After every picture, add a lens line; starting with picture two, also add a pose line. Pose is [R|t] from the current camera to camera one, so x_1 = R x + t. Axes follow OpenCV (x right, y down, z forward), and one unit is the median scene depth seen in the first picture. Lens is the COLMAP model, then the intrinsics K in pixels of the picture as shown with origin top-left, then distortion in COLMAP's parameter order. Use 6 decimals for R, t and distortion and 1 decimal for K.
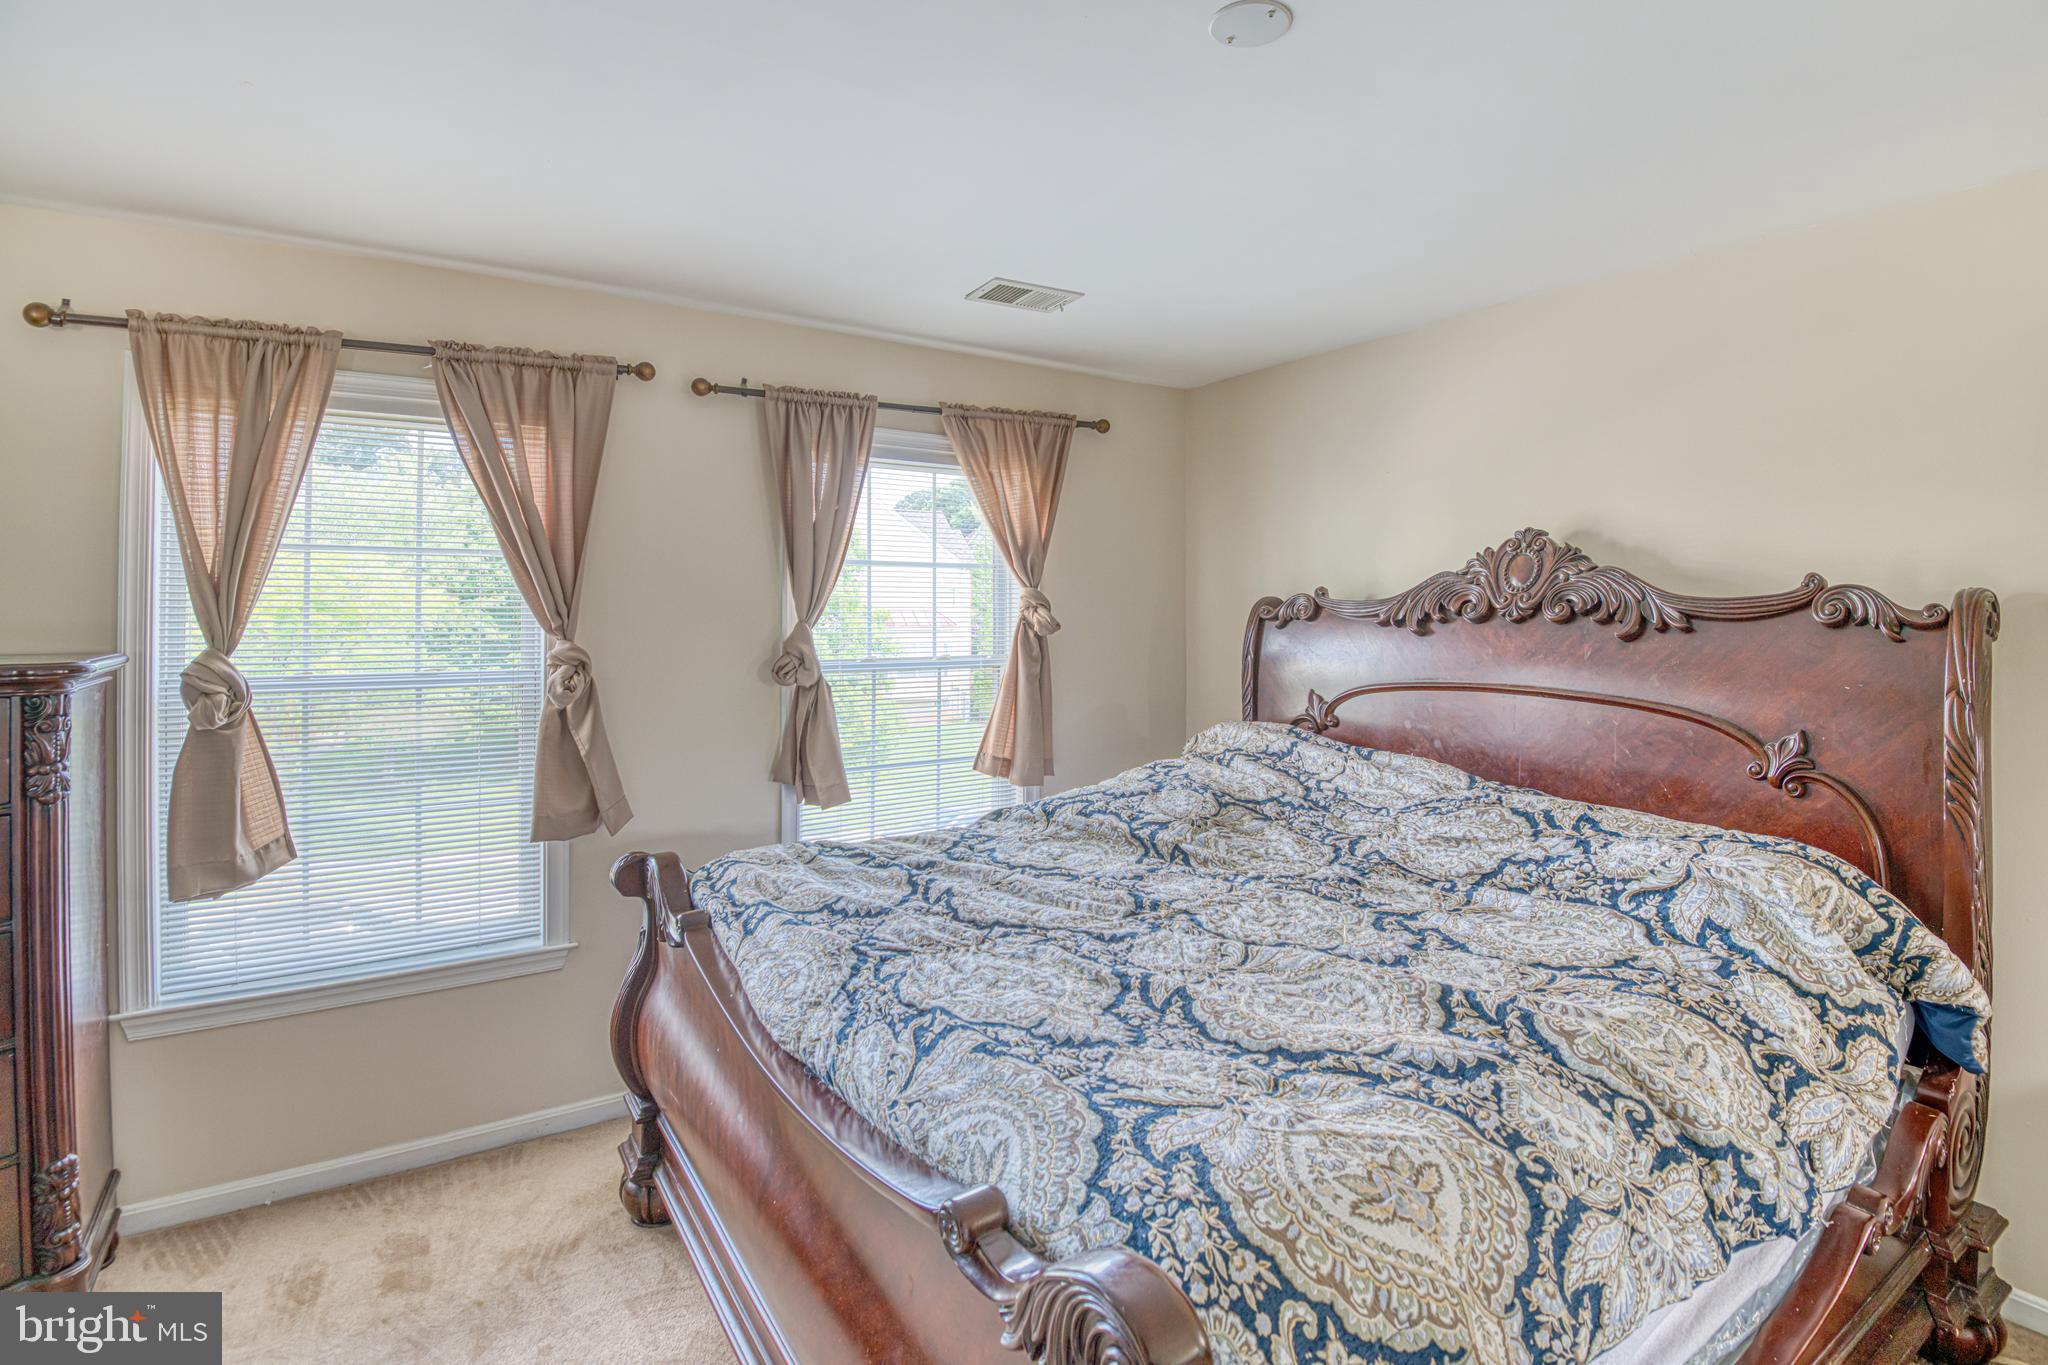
lens RADIAL K [[1018.4, 0, 1020.6], [0, 1018.4, 598.9], [0, 0, 1]] dist [0.002380, -0.031778]
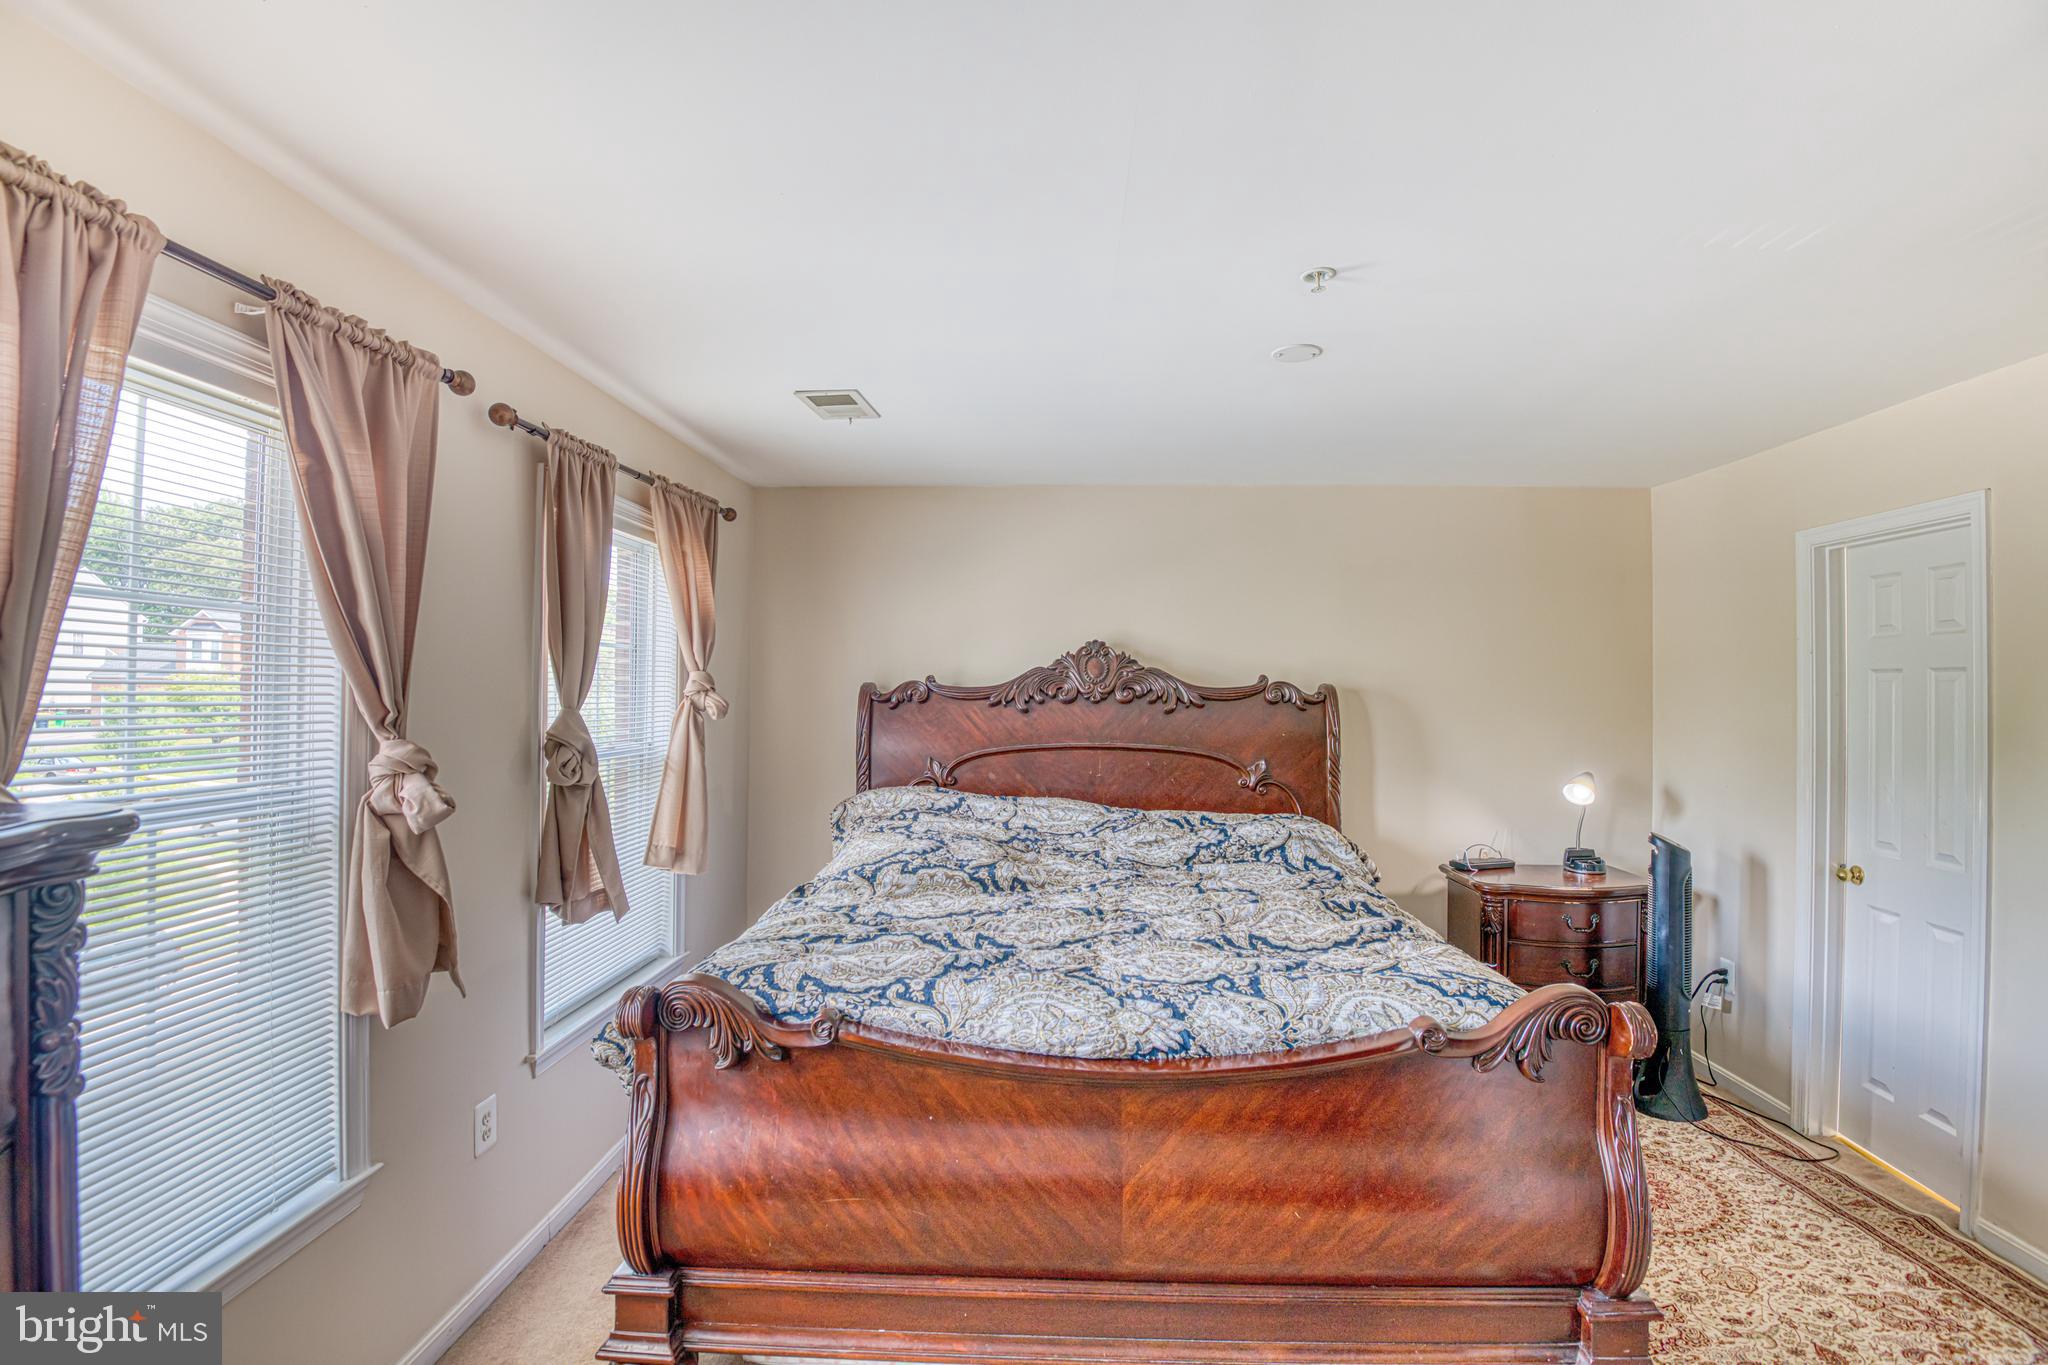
lens RADIAL K [[990.5, 0, 1062.3], [0, 990.5, 667.6], [0, 0, 1]] dist [0.000338, -0.028747]
pose [[0.551352, 0.020629, 0.834018, -0.850968], [-0.011028, 0.999787, -0.017439, -0.002908], [-0.834200, 0.000418, 0.551462, 0.255900]]
